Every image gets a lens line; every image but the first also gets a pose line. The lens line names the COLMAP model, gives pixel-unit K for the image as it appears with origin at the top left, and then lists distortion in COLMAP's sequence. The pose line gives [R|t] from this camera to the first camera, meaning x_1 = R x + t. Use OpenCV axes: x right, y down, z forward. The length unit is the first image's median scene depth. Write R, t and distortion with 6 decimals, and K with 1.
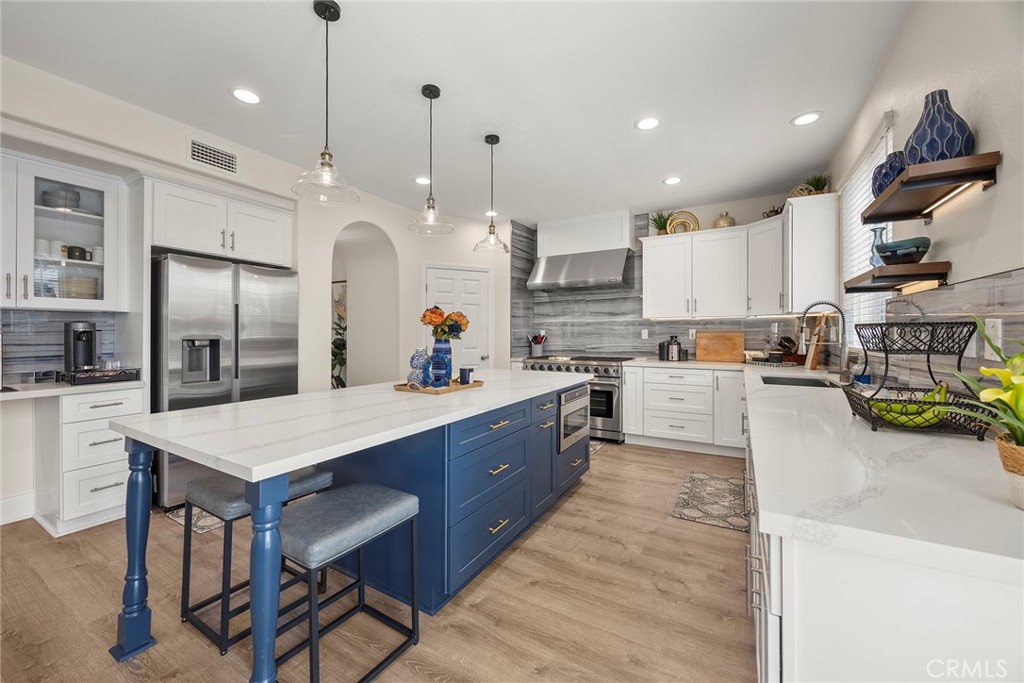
lens RADIAL K [[393.7, 0, 514.9], [0, 393.7, 328.5], [0, 0, 1]] dist [-0.007134, 0.000103]
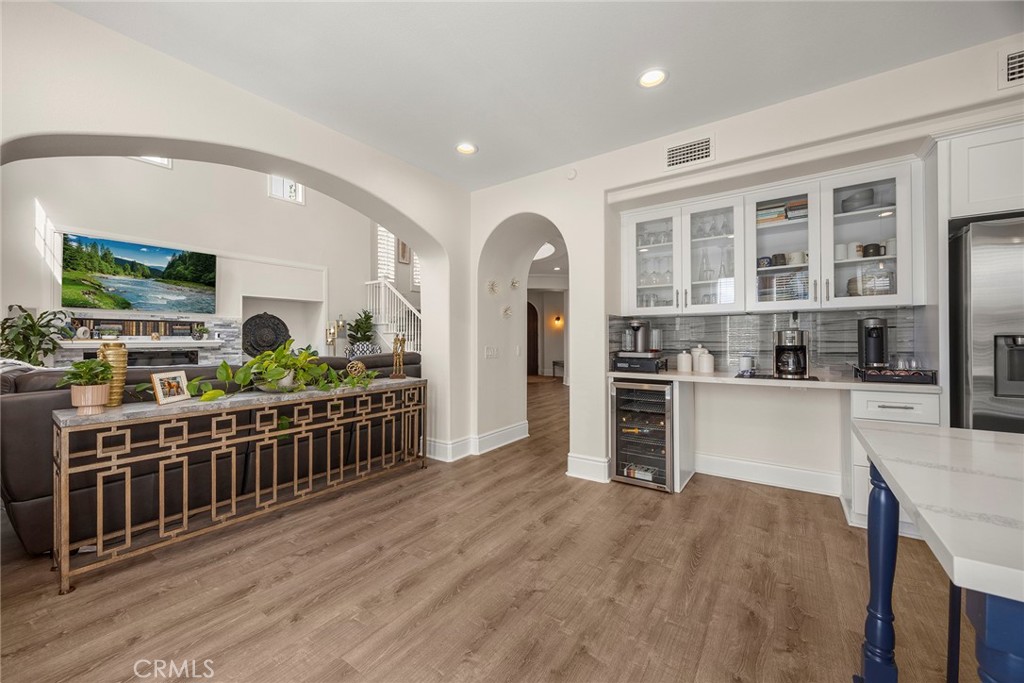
lens RADIAL K [[393.7, 0, 502.1], [0, 393.7, 338.2], [0, 0, 1]] dist [-0.007134, 0.000103]
pose [[-0.100929, -0.004119, -0.994885, -0.033594], [0.017426, 0.999831, -0.005908, 0.020795], [0.994741, -0.017934, -0.100840, 0.156361]]
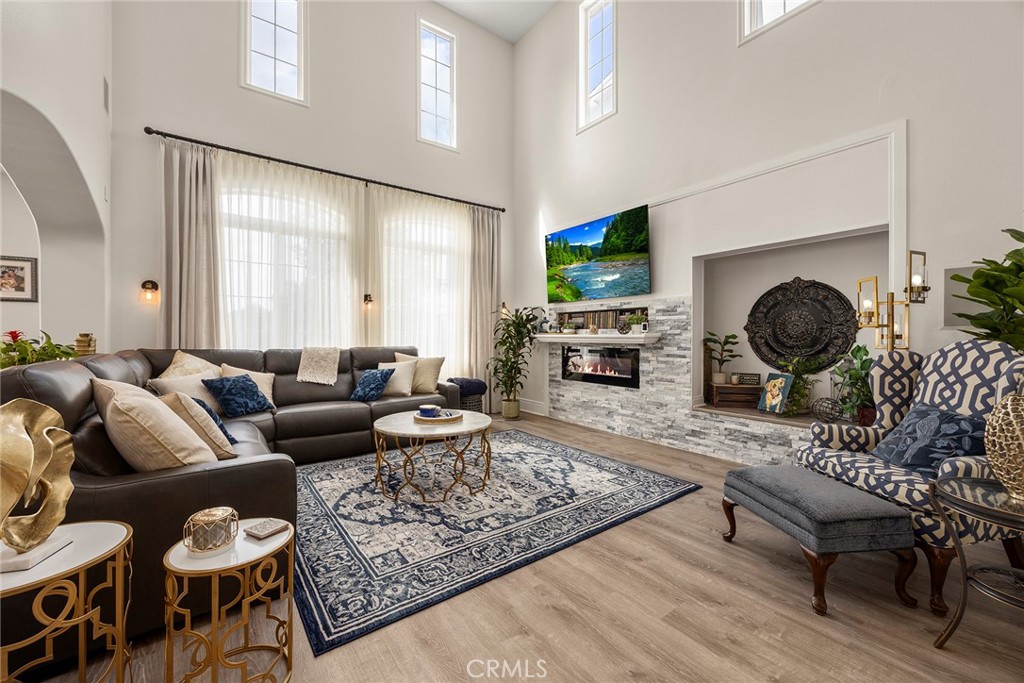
lens RADIAL K [[404.3, 0, 508.8], [0, 404.3, 324.2], [0, 0, 1]] dist [-0.000106, 0.000204]
pose [[-0.917560, 0.004623, 0.397570, -2.278064], [-0.010166, 0.999333, -0.035083, 0.011947], [-0.397467, -0.036232, -0.916901, -0.112883]]
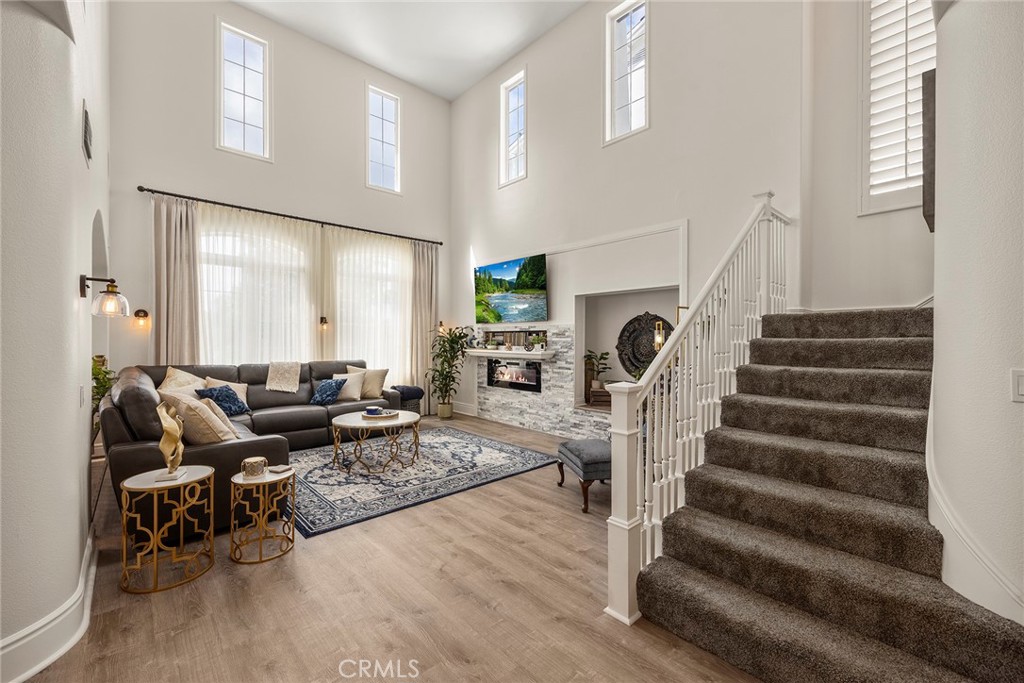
lens RADIAL K [[404.3, 0, 506.4], [0, 404.3, 335.9], [0, 0, 1]] dist [-0.000106, 0.000204]
pose [[-0.954536, -0.007156, 0.298010, -2.571120], [-0.013355, 0.999735, -0.018771, -0.048275], [-0.297796, -0.021898, -0.954378, 0.266421]]
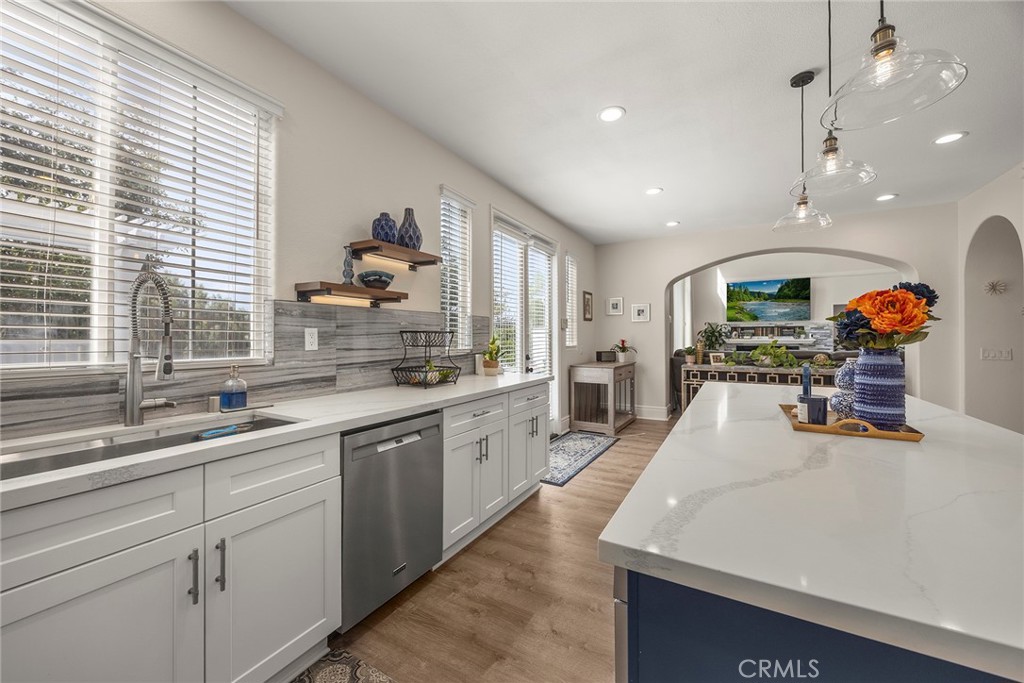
lens RADIAL K [[393.7, 0, 519.3], [0, 393.7, 337.4], [0, 0, 1]] dist [-0.007134, 0.000103]
pose [[-0.999813, 0.002373, -0.019179, 0.283646], [0.002678, 0.999870, -0.015921, 0.022132], [0.019139, -0.015969, -0.999689, 1.404284]]
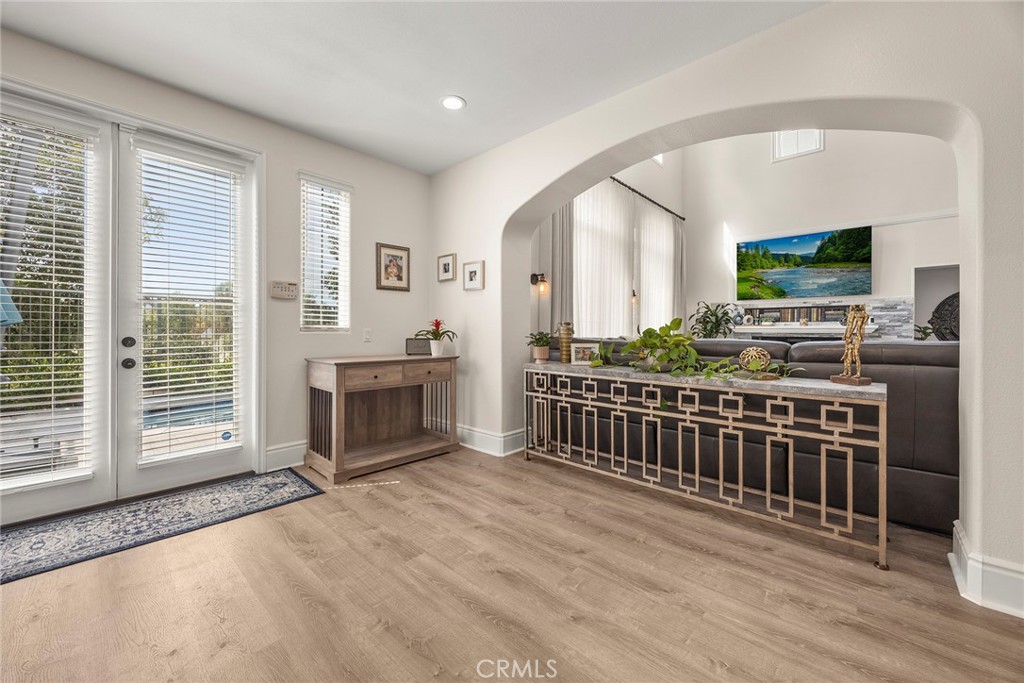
lens RADIAL K [[393.7, 0, 518.8], [0, 393.7, 332.3], [0, 0, 1]] dist [-0.007134, 0.000103]
pose [[-0.978237, -0.006165, 0.207399, -0.834914], [-0.008028, 0.999935, -0.008145, 0.053115], [-0.207335, -0.009633, -0.978223, 0.532315]]
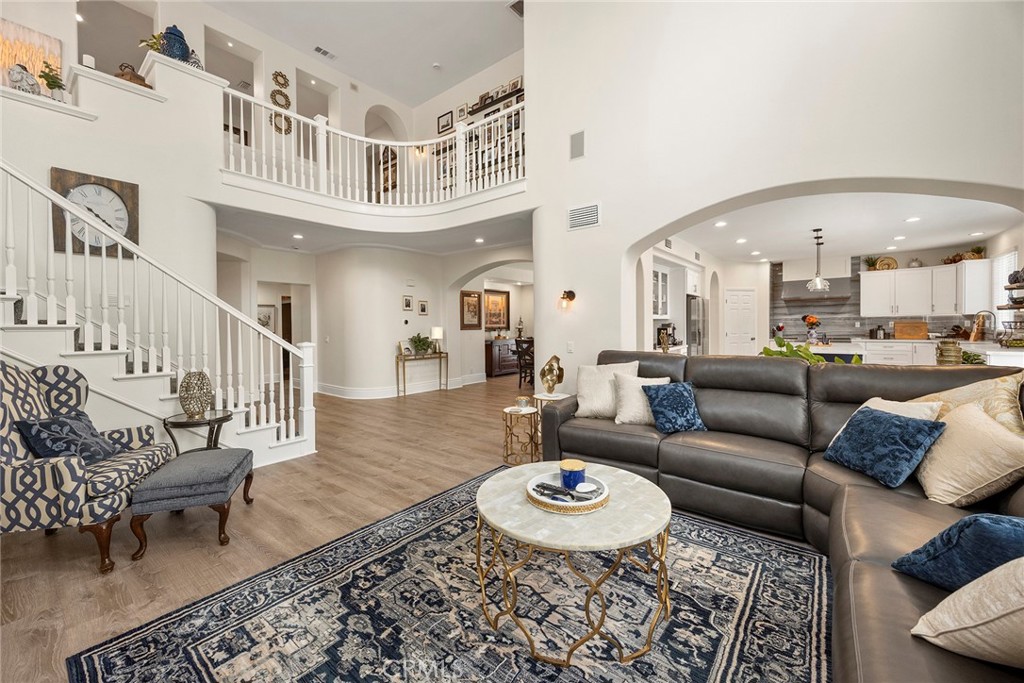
lens RADIAL K [[404.3, 0, 512.3], [0, 404.3, 325.5], [0, 0, 1]] dist [-0.000106, 0.000204]
pose [[0.989818, -0.014610, -0.141586, -1.634916], [0.016619, 0.999777, 0.013018, -0.054050], [0.141365, -0.015238, 0.989840, -1.765256]]
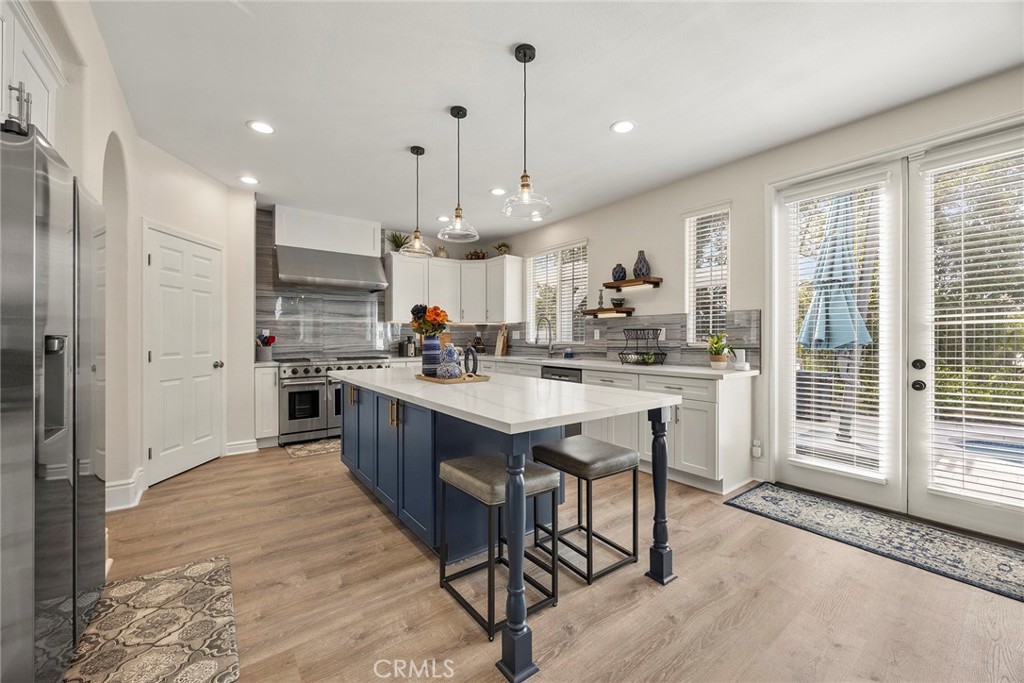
lens RADIAL K [[393.7, 0, 498.0], [0, 393.7, 343.6], [0, 0, 1]] dist [-0.007134, 0.000103]
pose [[0.405009, -0.012490, 0.914227, -0.997646], [-0.013322, 0.999720, 0.019560, 0.023309], [-0.914215, -0.020101, 0.404730, 0.379266]]
